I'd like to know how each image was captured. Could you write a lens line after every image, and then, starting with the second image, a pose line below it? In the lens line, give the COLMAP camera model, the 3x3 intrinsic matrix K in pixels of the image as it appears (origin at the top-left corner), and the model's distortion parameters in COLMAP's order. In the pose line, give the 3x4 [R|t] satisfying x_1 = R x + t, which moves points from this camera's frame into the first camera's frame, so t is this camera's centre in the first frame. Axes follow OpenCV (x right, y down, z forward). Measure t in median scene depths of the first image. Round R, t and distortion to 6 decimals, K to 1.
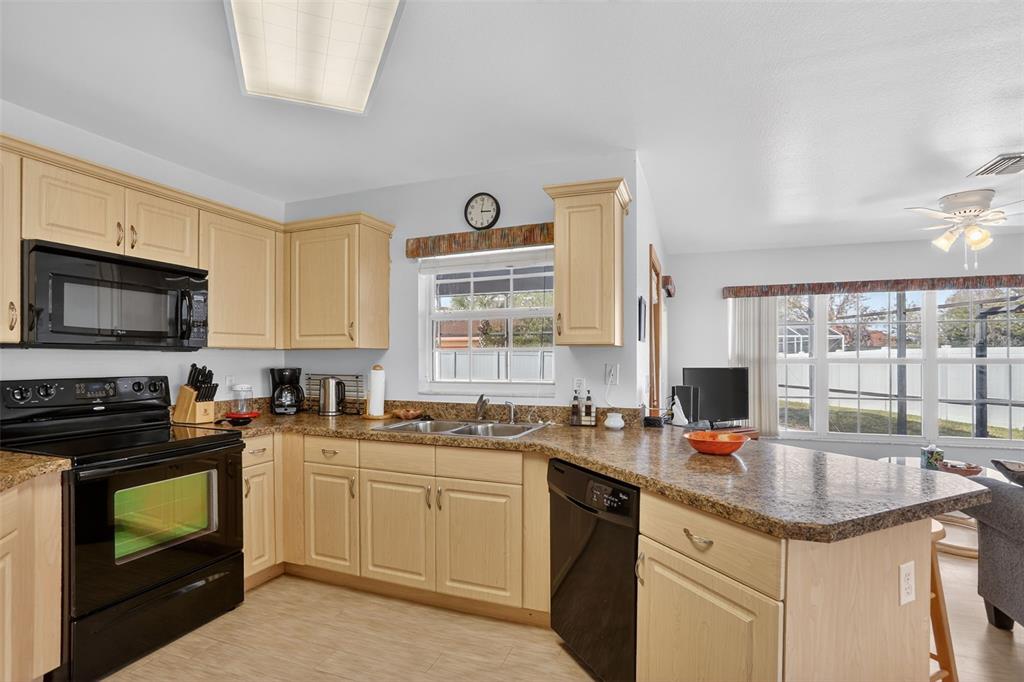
lens RADIAL K [[494.5, 0, 508.3], [0, 494.5, 358.0], [0, 0, 1]] dist [-0.043167, 0.021975]
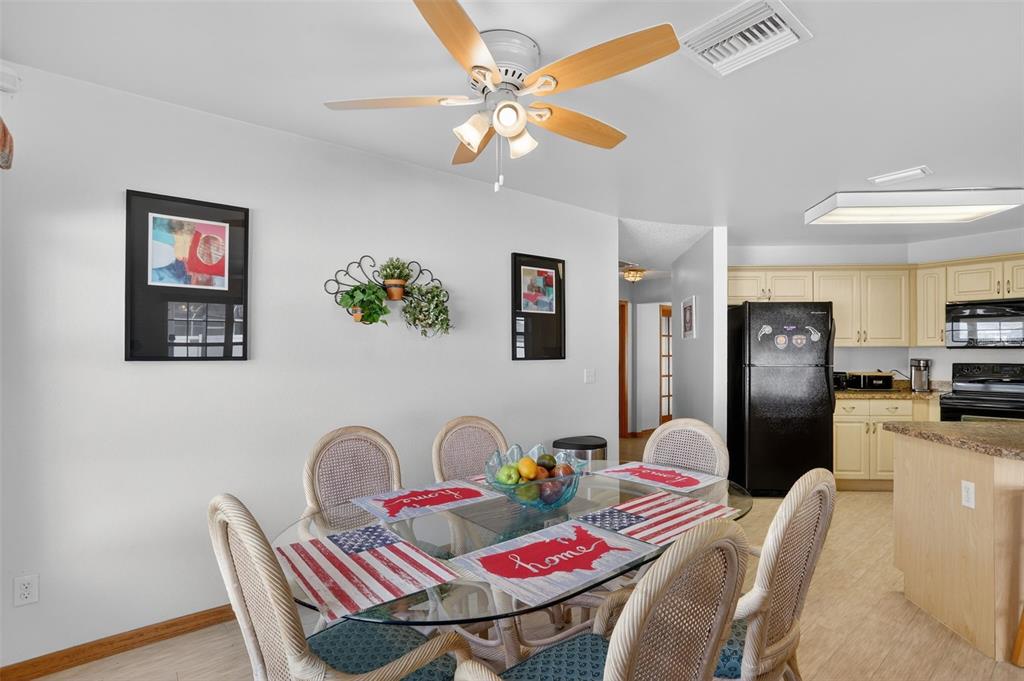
lens RADIAL K [[494.5, 0, 508.3], [0, 494.5, 357.5], [0, 0, 1]] dist [-0.043167, 0.021975]
pose [[-0.485220, 0.010007, -0.874335, 1.402343], [0.000953, 0.999940, 0.010916, -0.004969], [0.874391, 0.004463, -0.485201, 0.195940]]
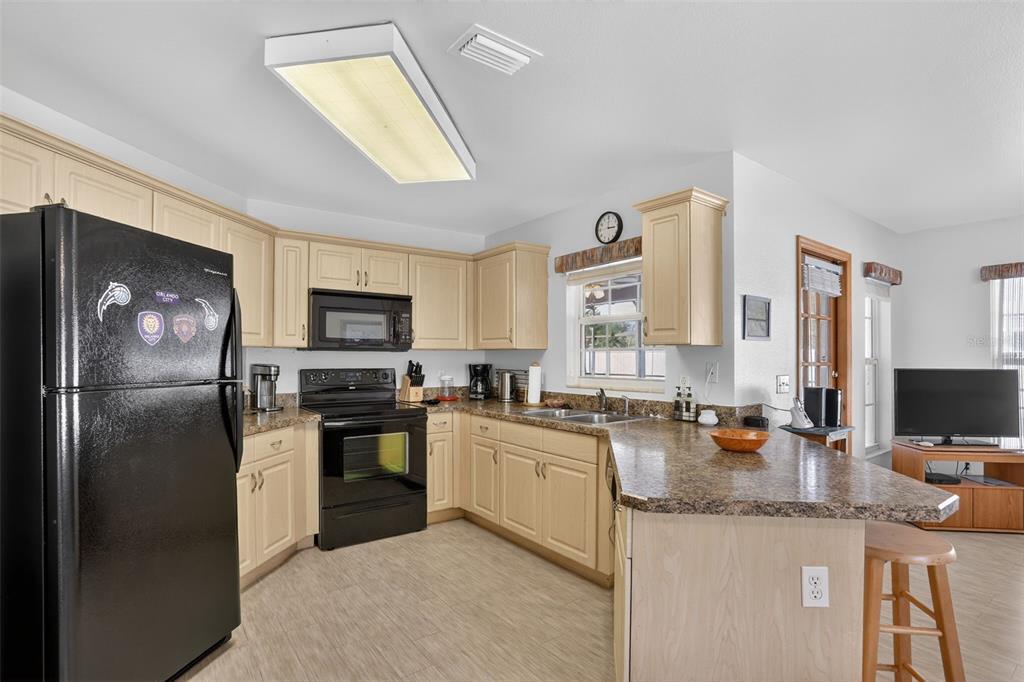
lens RADIAL K [[492.1, 0, 511.1], [0, 492.1, 350.6], [0, 0, 1]] dist [-0.025557, 0.000264]
pose [[0.855118, -0.004856, -0.518411, 0.369018], [-0.001150, 0.999936, -0.011263, -0.001030], [0.518433, 0.010228, 0.855057, -0.090272]]
